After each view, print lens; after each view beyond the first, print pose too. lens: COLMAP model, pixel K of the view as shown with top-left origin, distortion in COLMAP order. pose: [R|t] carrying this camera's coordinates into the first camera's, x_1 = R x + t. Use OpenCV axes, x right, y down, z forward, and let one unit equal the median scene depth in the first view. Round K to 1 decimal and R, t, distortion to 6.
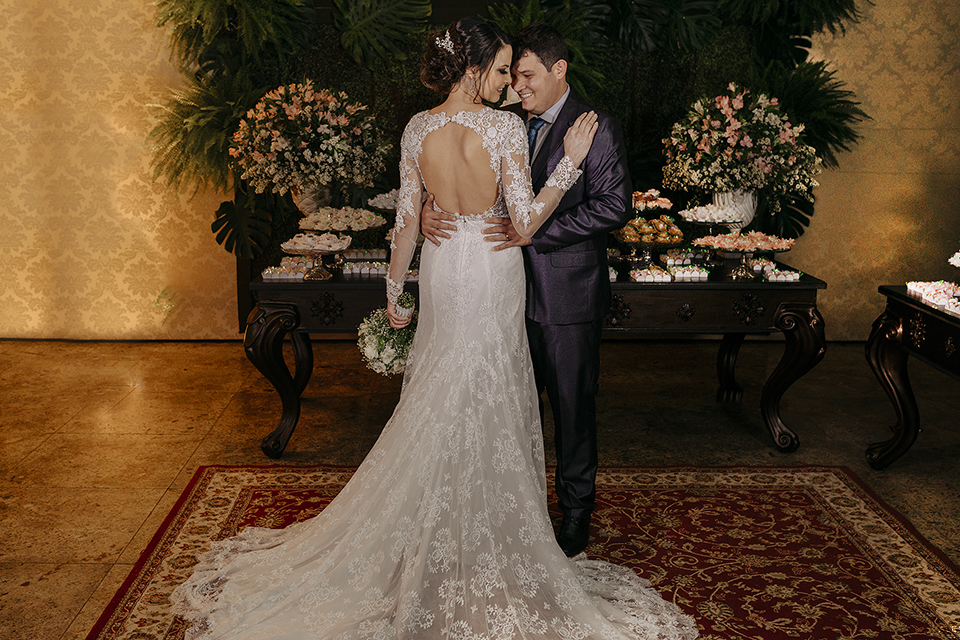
lens RADIAL K [[968.5, 0, 480.0], [0, 968.5, 320.0], [0, 0, 1]] dist [-0.026635, 0.009224]
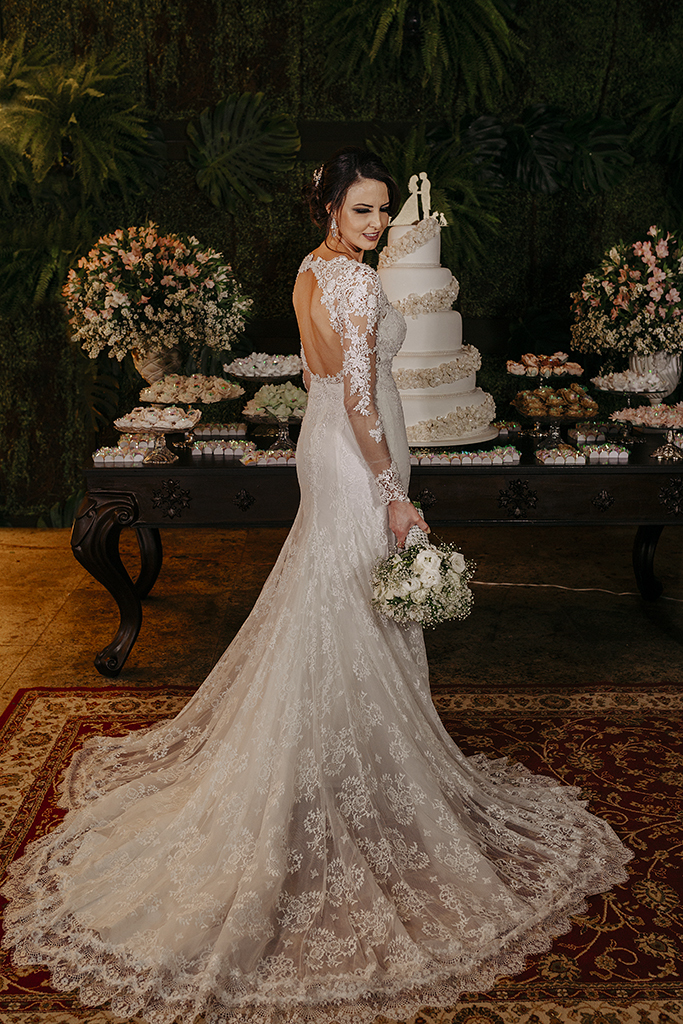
lens RADIAL K [[1017.5, 0, 381.9], [0, 1017.5, 509.5], [0, 0, 1]] dist [-0.026562, 0.021032]
pose [[0.999777, -0.004545, 0.020618, 0.003419], [0.004073, 0.999730, 0.022868, -0.018855], [-0.020716, -0.022779, 0.999526, 0.112265]]
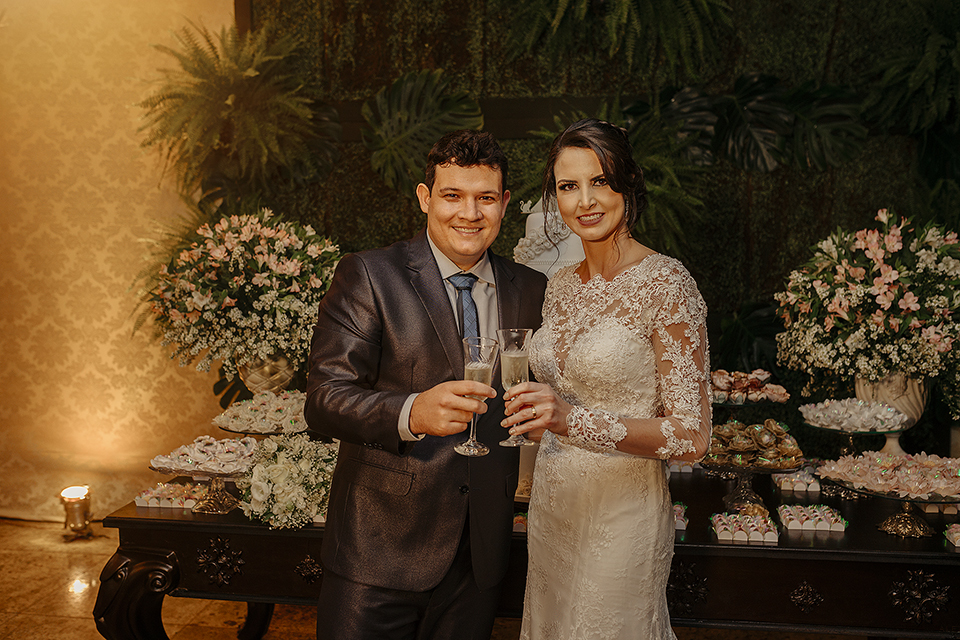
lens RADIAL K [[968.5, 0, 480.0], [0, 968.5, 320.0], [0, 0, 1]] dist [-0.026635, 0.009224]
pose [[0.988969, 0.011032, -0.147711, 0.091063], [-0.030117, 0.991368, -0.127600, -0.082373], [0.145028, 0.130641, 0.980765, 0.337557]]
